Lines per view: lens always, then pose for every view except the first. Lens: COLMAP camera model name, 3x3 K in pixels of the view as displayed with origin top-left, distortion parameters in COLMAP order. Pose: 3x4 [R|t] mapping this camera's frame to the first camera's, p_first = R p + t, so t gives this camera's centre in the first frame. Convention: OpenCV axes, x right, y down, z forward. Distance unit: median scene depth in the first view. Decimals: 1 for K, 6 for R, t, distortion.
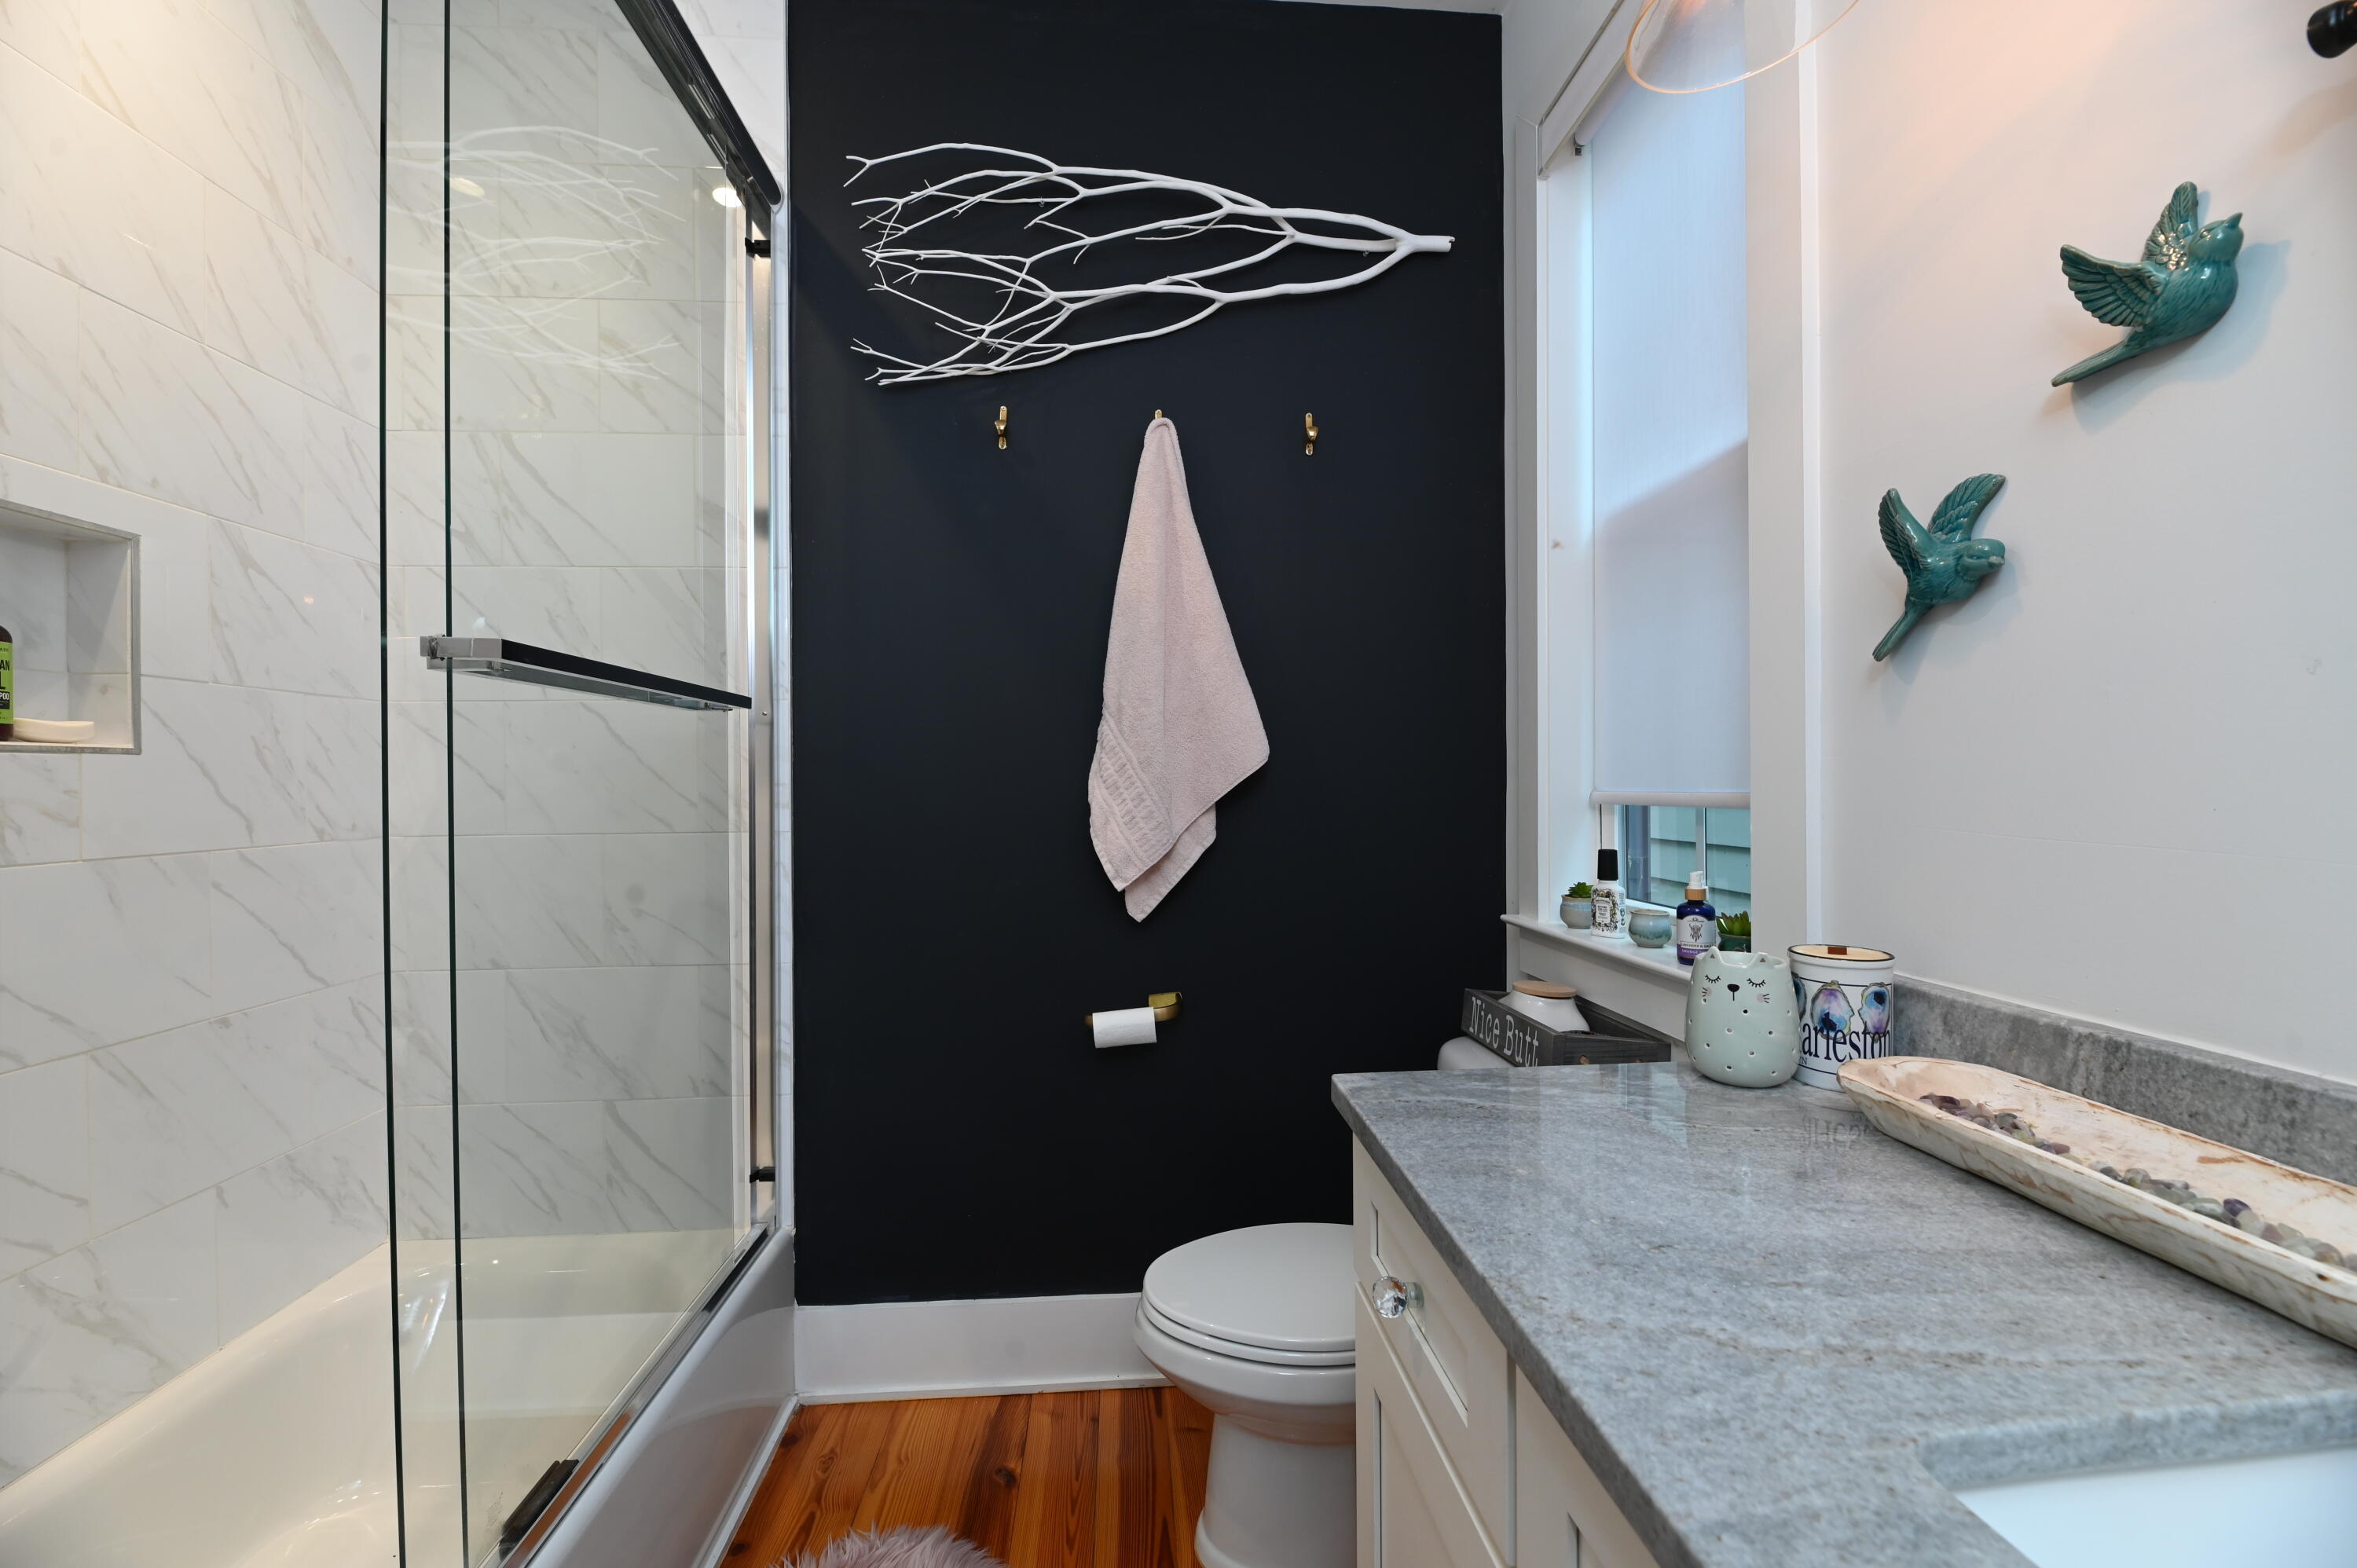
lens RADIAL K [[941.4, 0, 1179.6], [0, 941.4, 788.3], [0, 0, 1]] dist [0.001155, -0.003964]
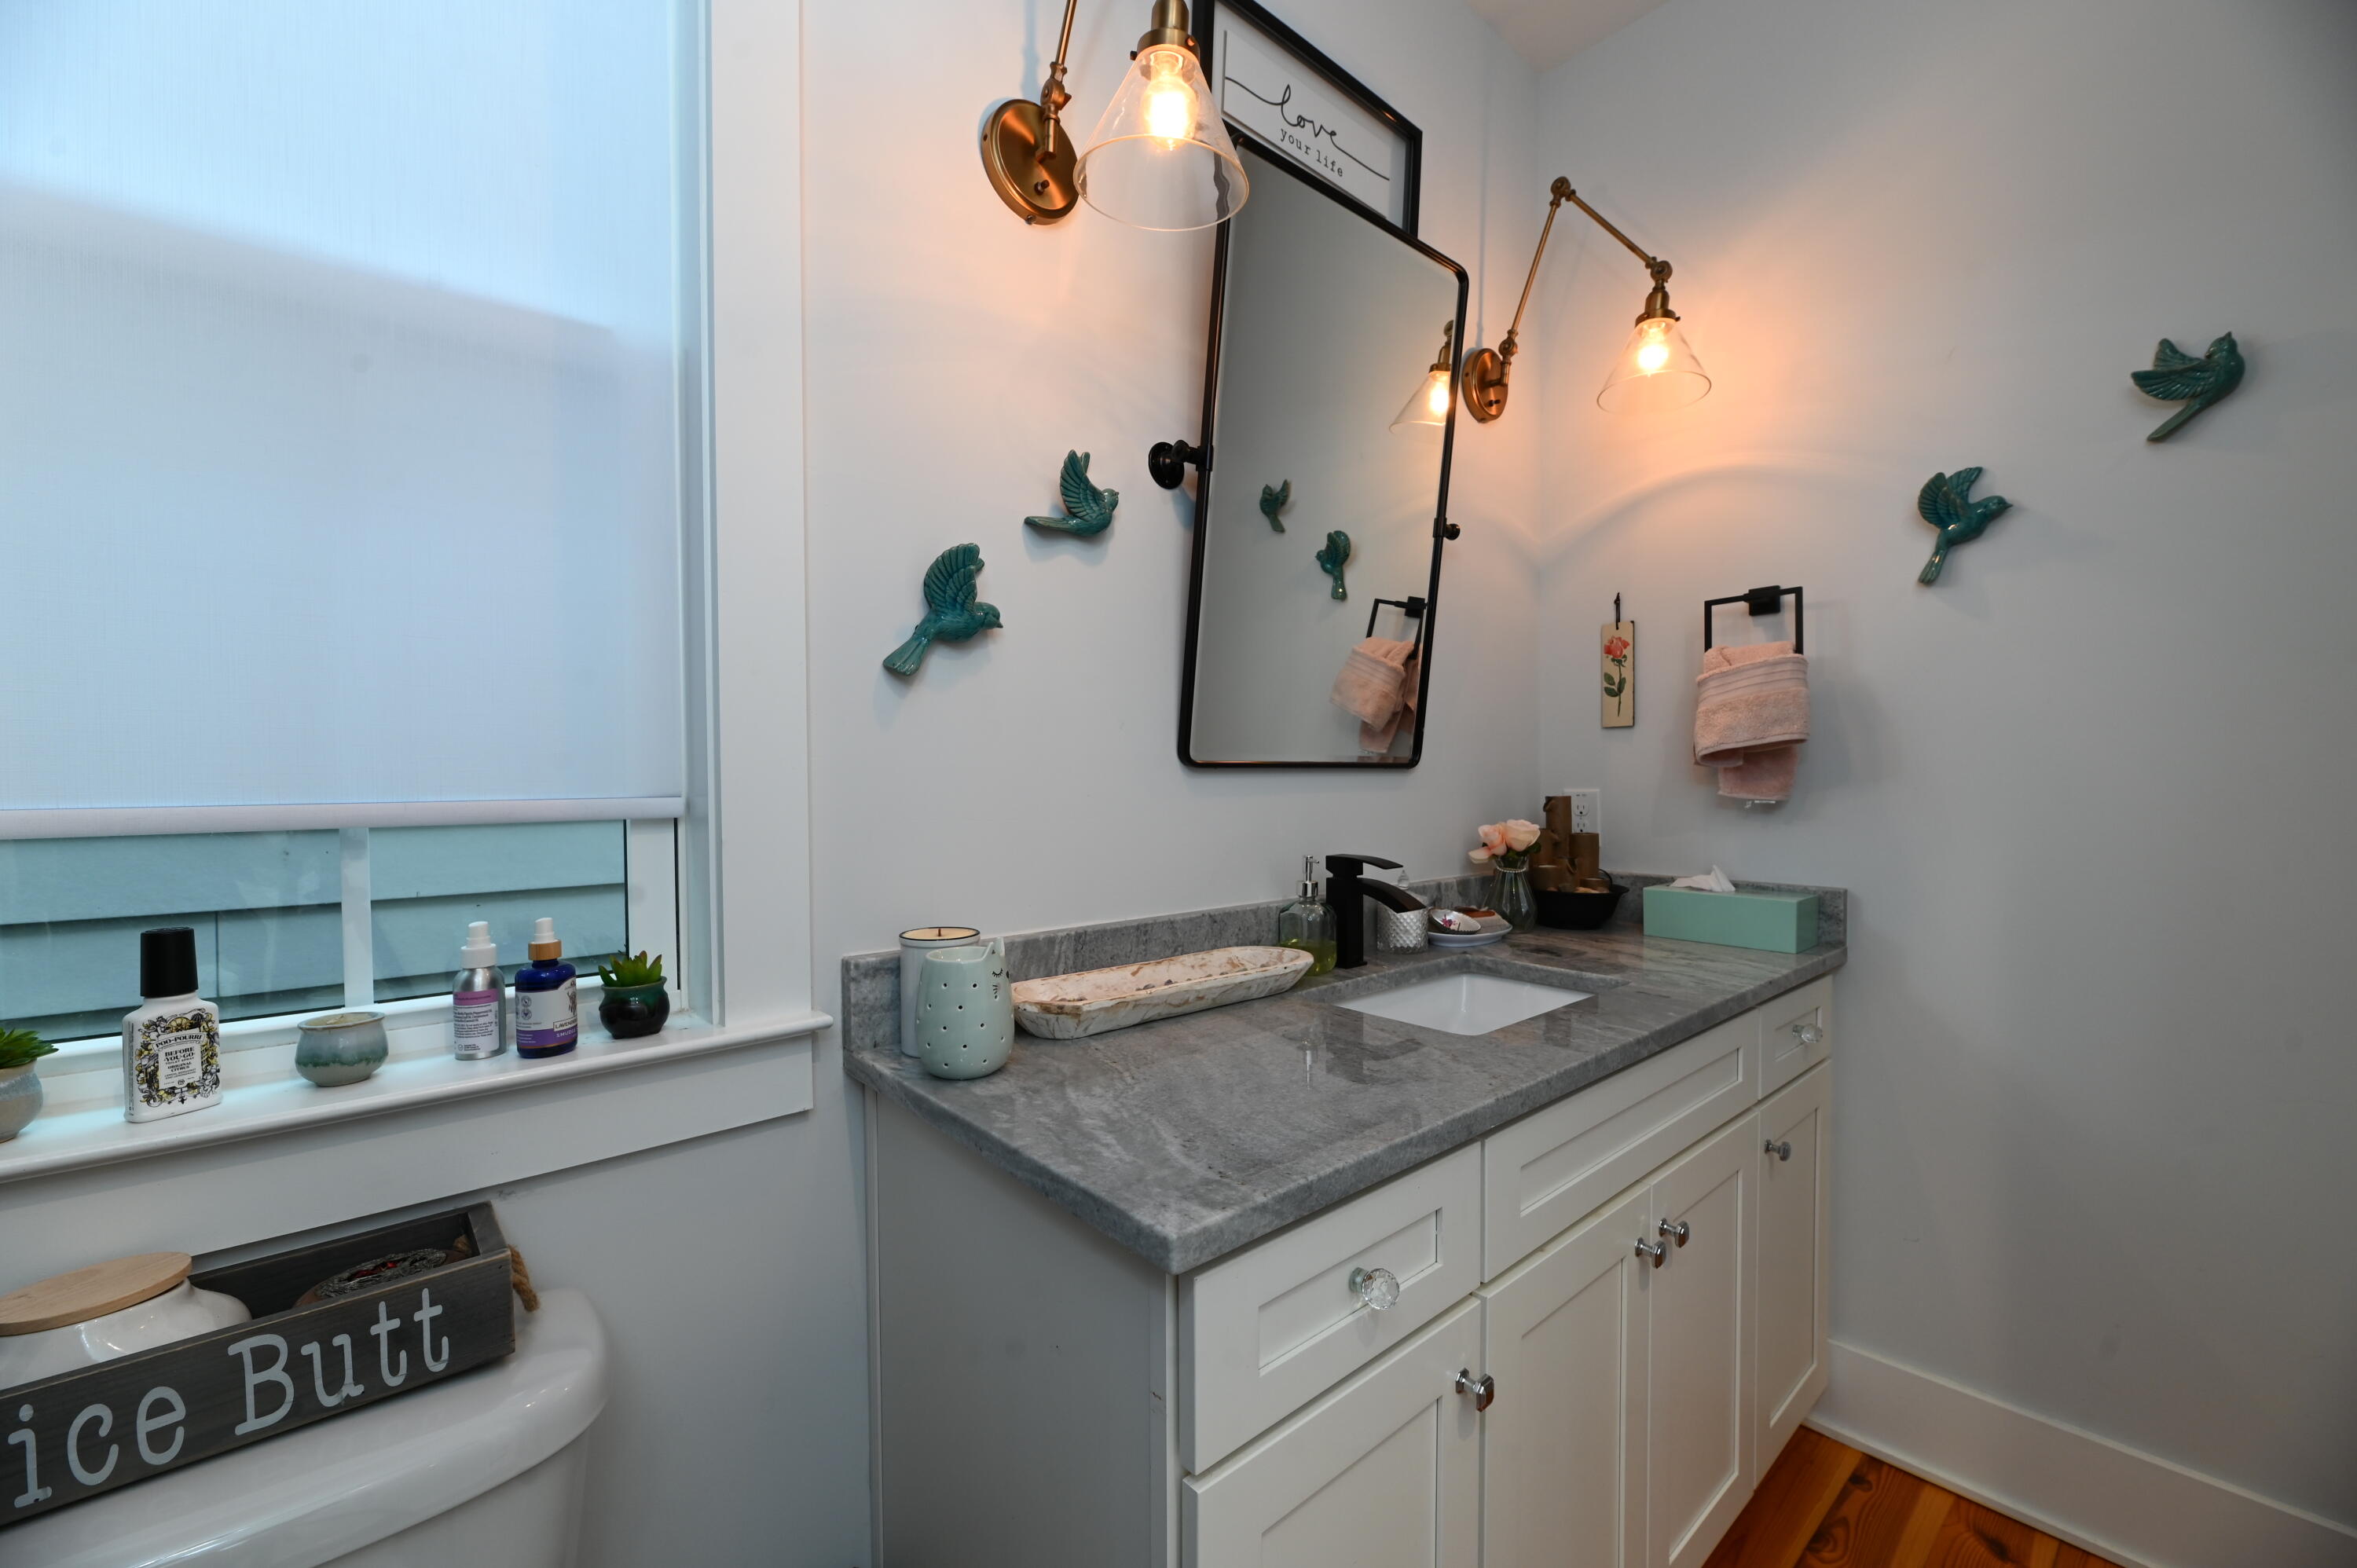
lens RADIAL K [[941.4, 0, 1181.5], [0, 941.4, 792.8], [0, 0, 1]] dist [0.001155, -0.003964]
pose [[-0.598791, -0.006006, 0.800883, -0.364946], [0.012291, 0.999785, 0.016687, -0.008250], [-0.800811, 0.019836, -0.598589, 1.420631]]
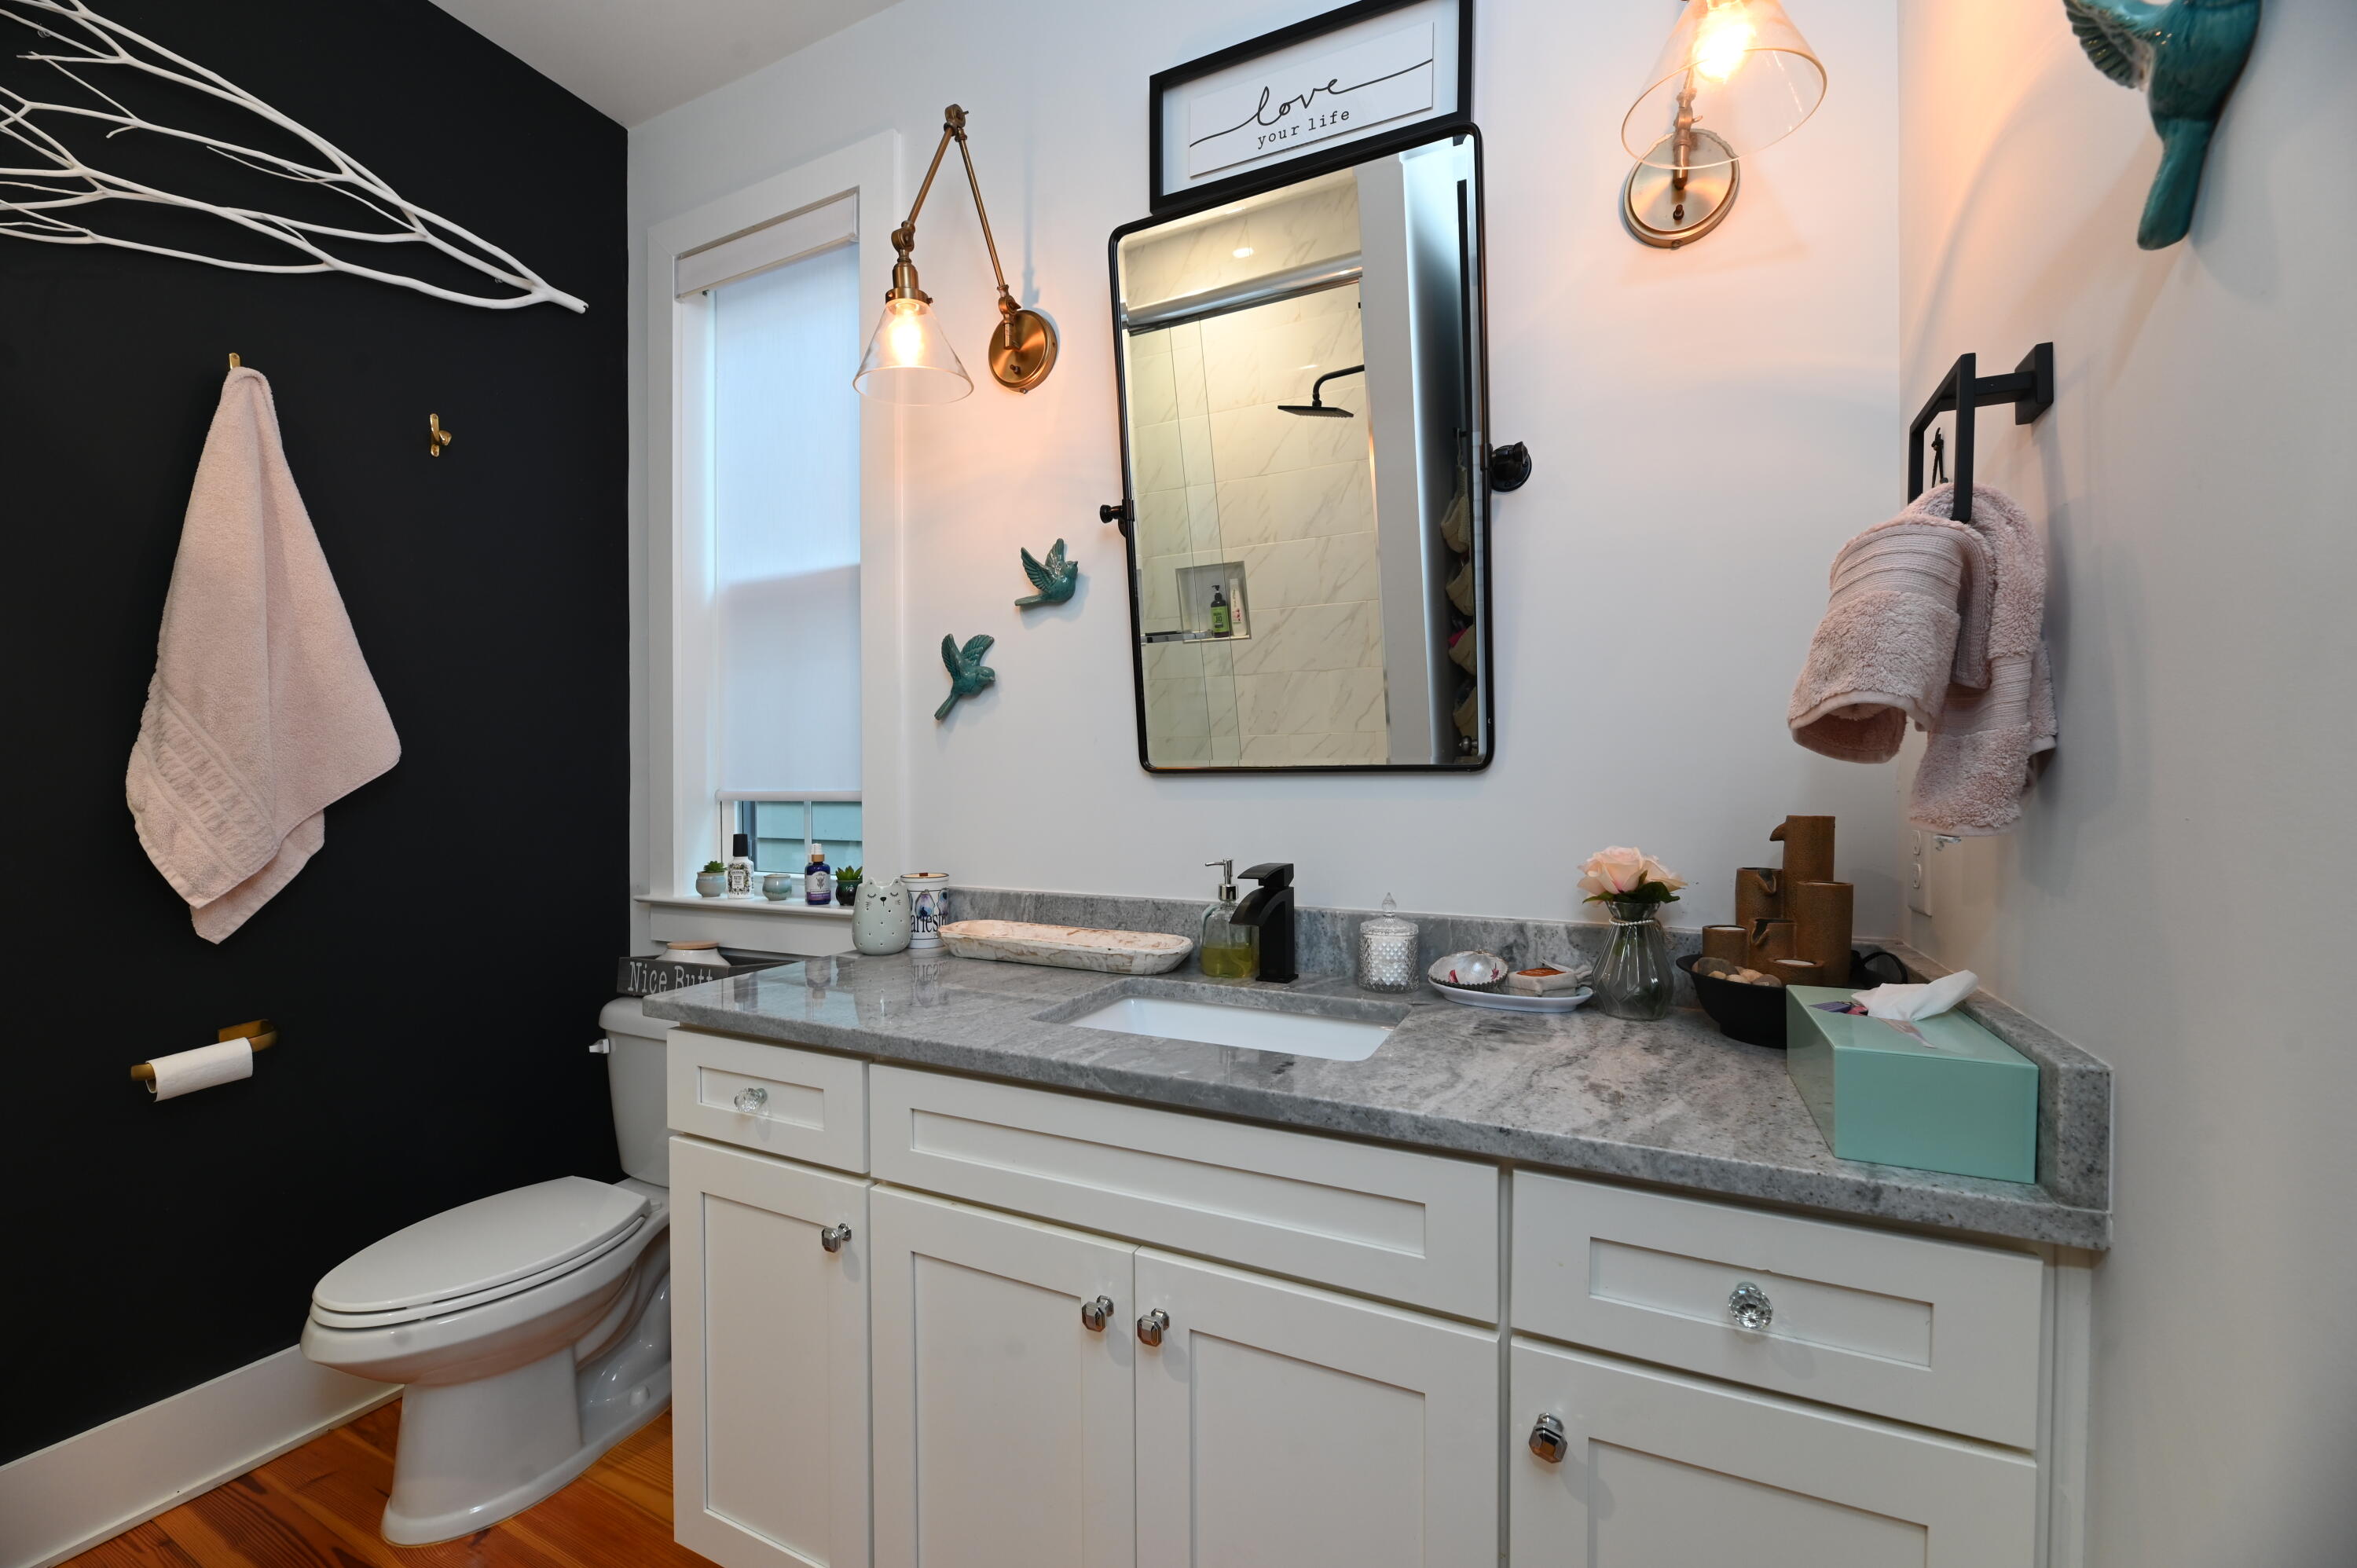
lens RADIAL K [[941.4, 0, 1170.1], [0, 941.4, 790.9], [0, 0, 1]] dist [0.001155, -0.003964]
pose [[0.511808, -0.002181, 0.859097, -0.639080], [0.003630, 0.999993, 0.000376, 0.008670], [-0.859092, 0.002926, 0.511812, -0.362204]]
